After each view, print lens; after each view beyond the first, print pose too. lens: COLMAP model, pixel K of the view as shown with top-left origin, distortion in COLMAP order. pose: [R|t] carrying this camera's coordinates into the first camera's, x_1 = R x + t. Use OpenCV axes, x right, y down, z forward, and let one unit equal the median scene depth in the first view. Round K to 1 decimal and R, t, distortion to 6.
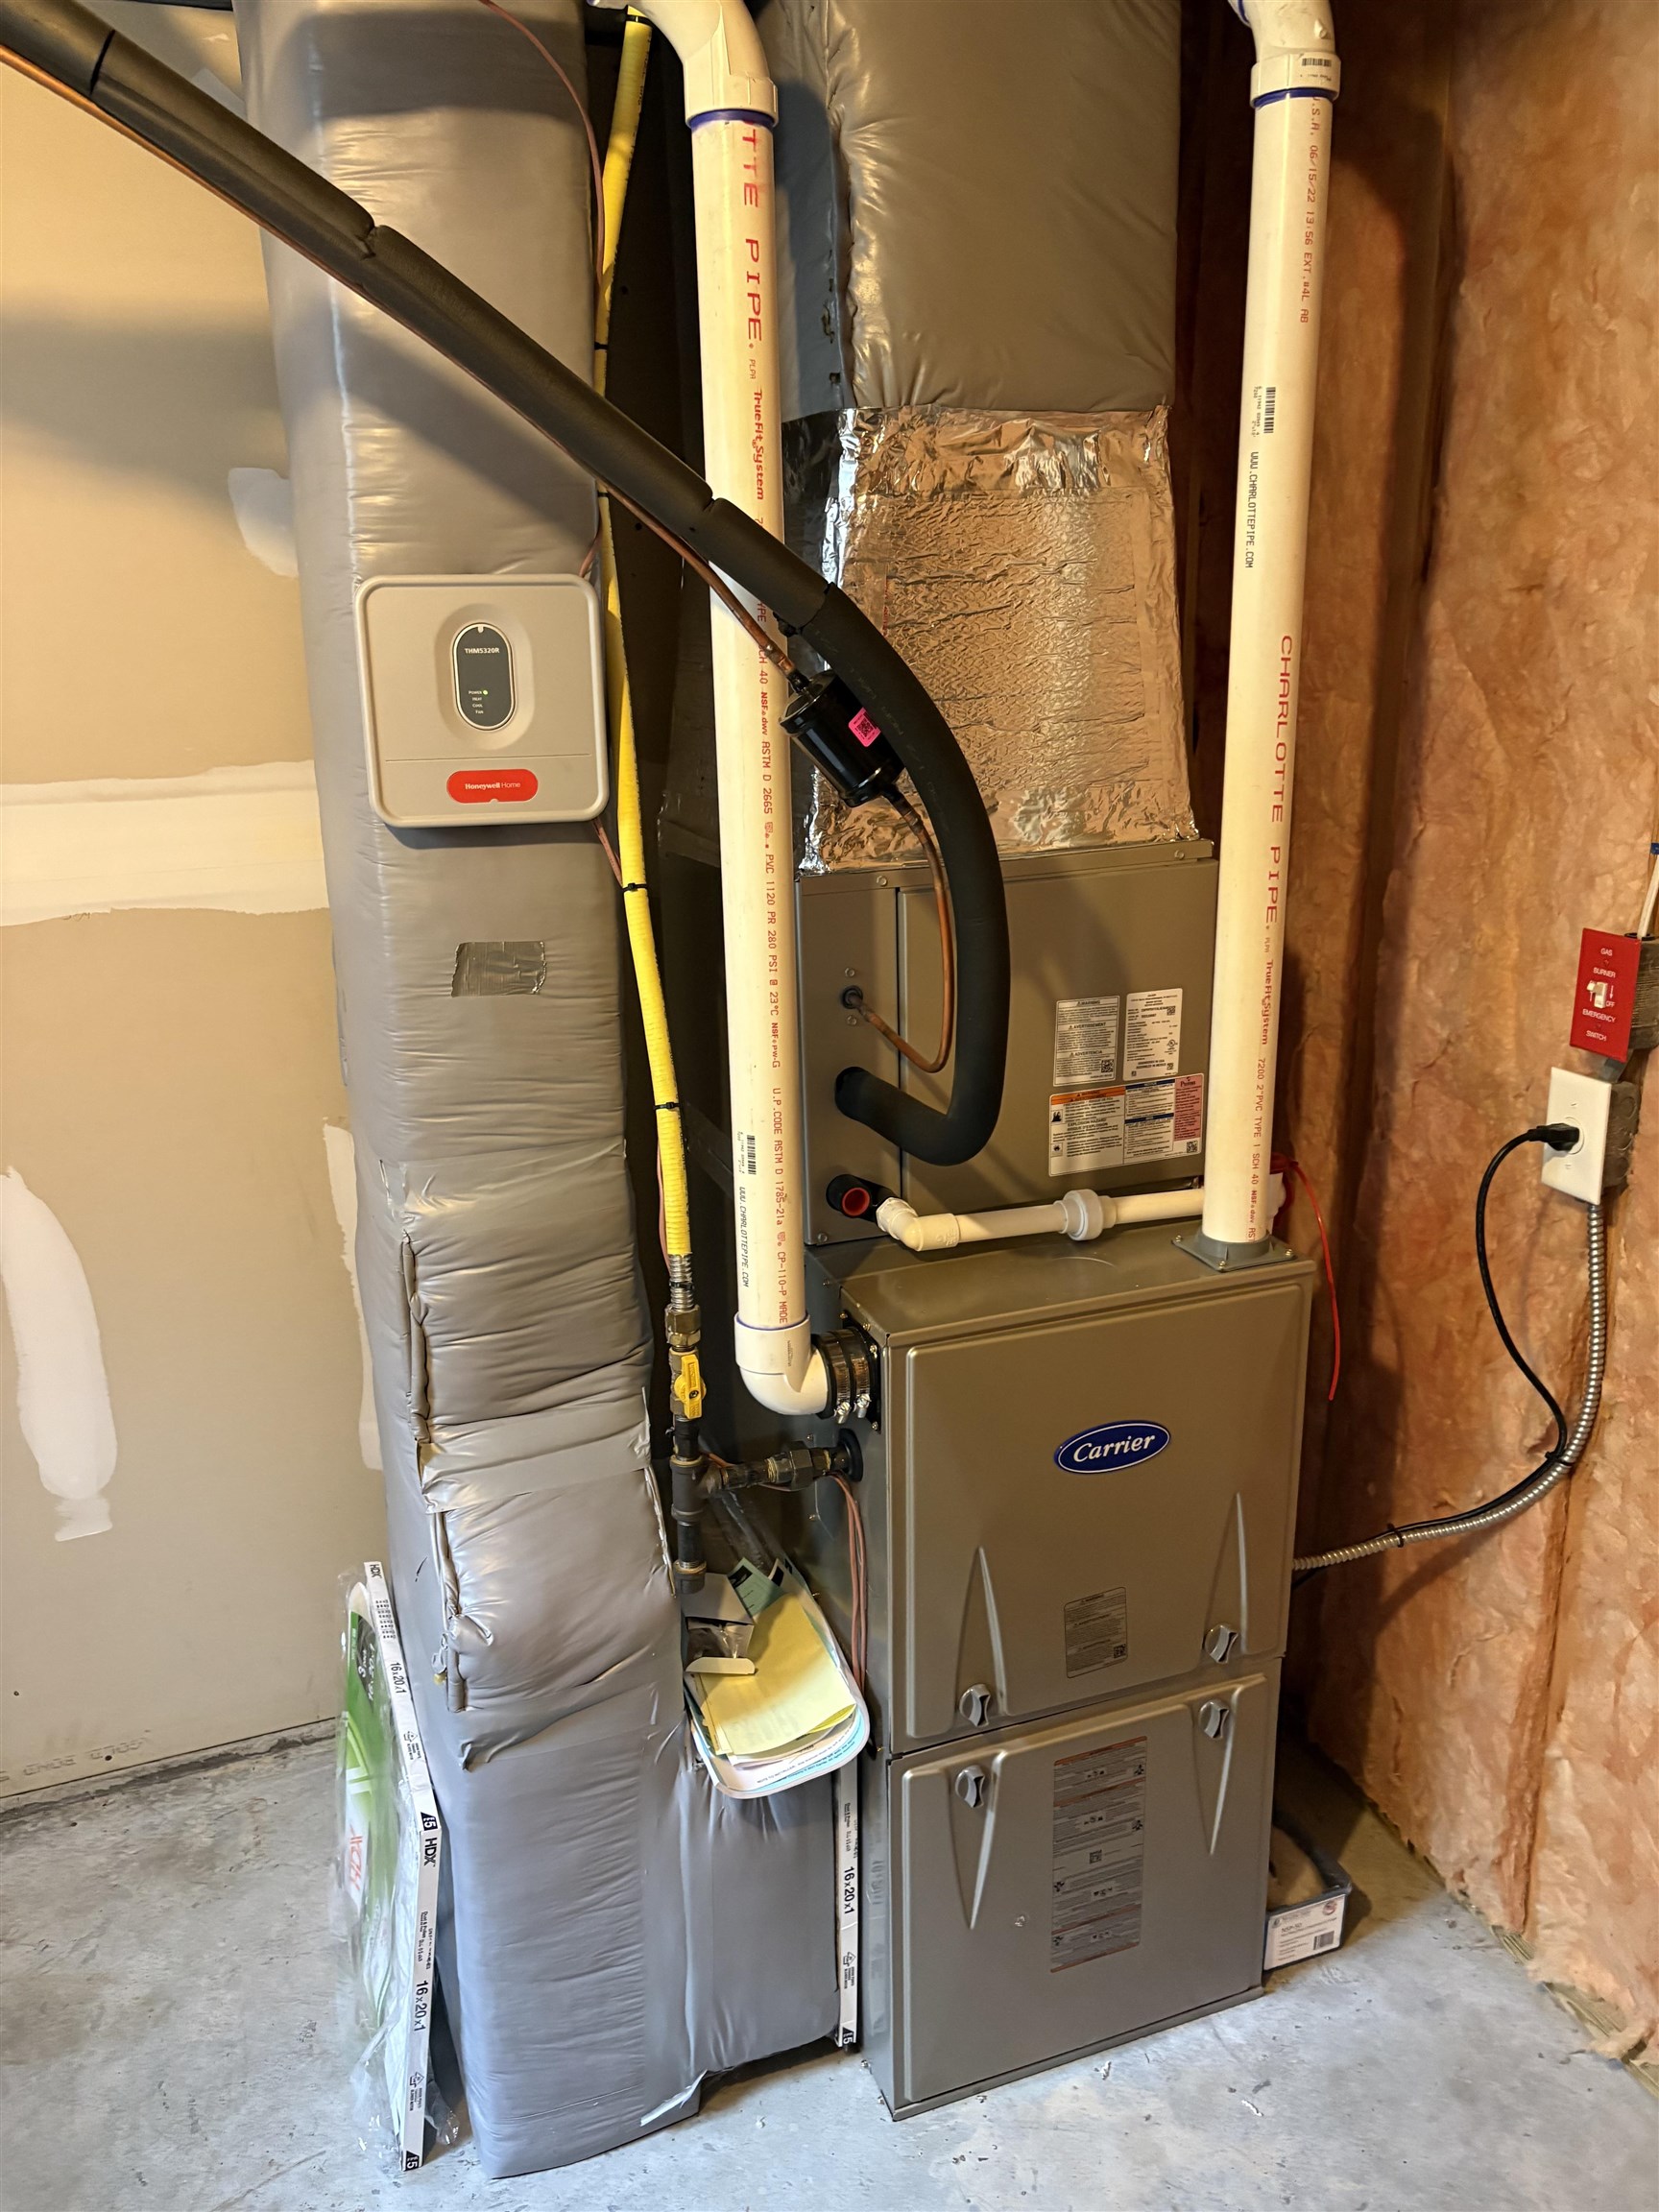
lens RADIAL K [[1672.5, 0, 829.5], [0, 1672.5, 1106.0], [0, 0, 1]] dist [0.088066, -0.187524]
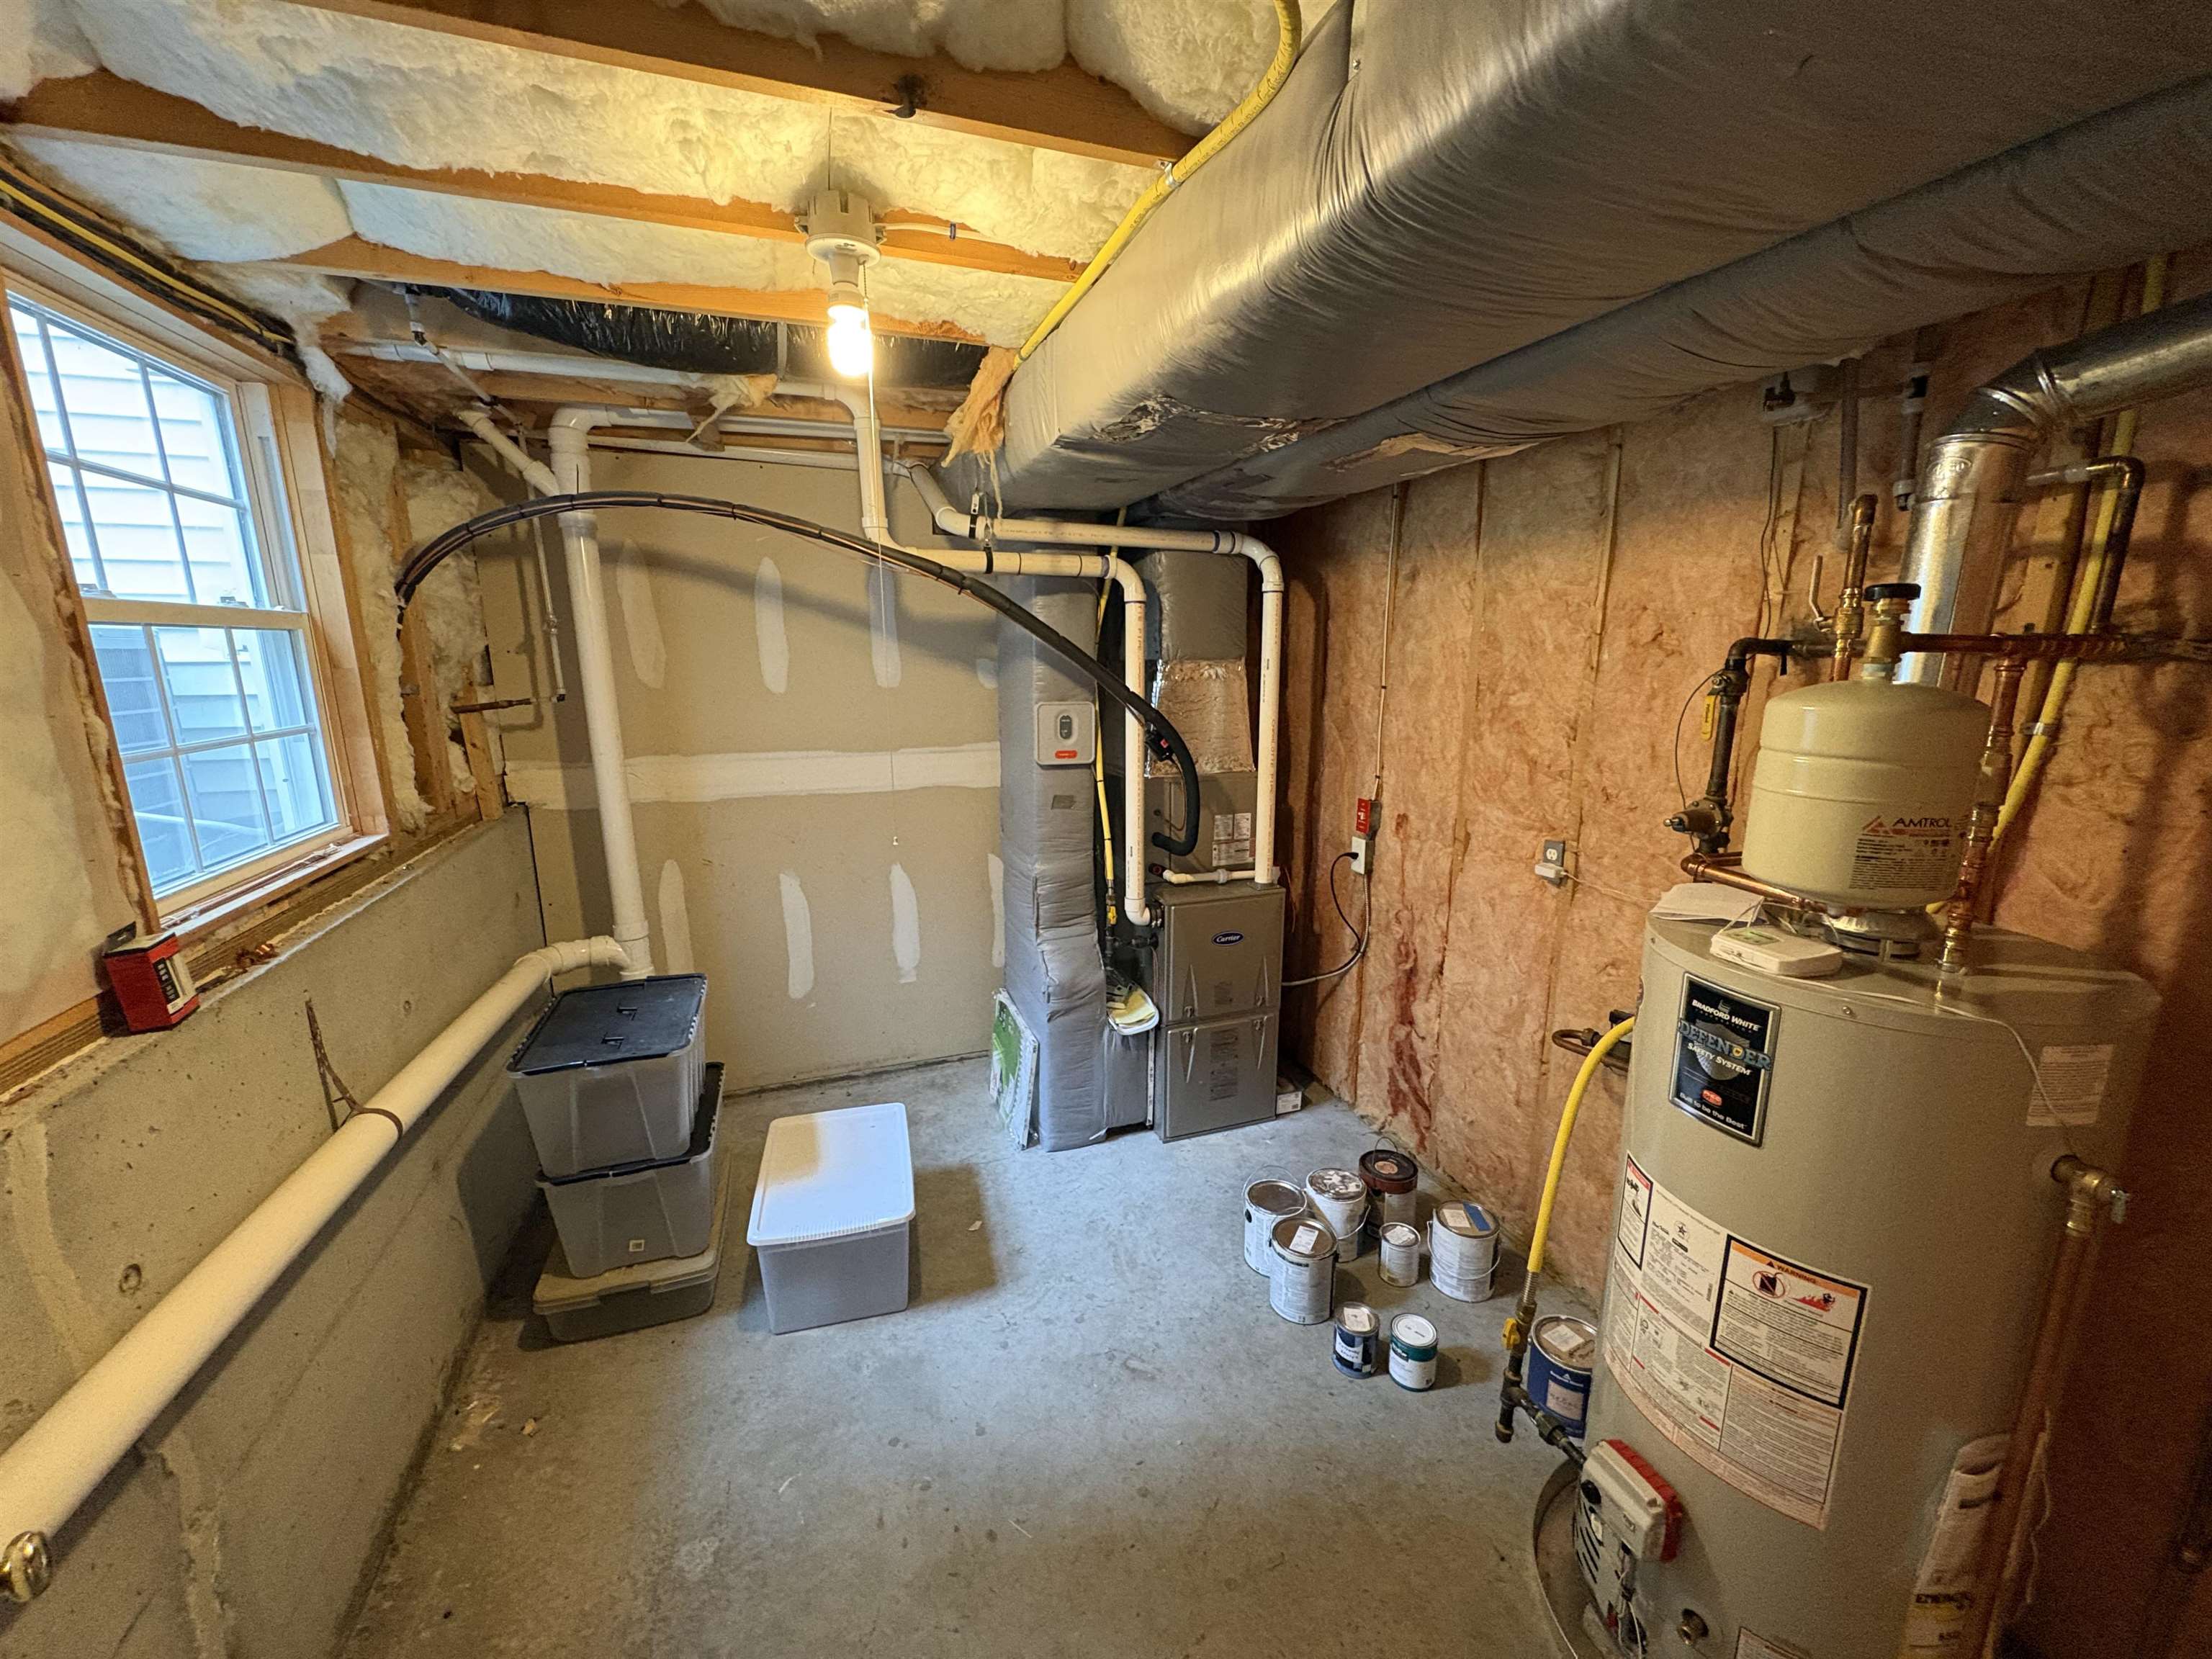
lens RADIAL K [[884.2, 0, 1106.0], [0, 884.2, 829.5], [0, 0, 1]] dist [0.001001, -0.000079]
pose [[0.999590, 0.020341, -0.020164, -0.057175], [-0.021885, 0.996588, -0.079582, 0.122275], [0.018476, 0.079991, 0.996624, -0.875802]]
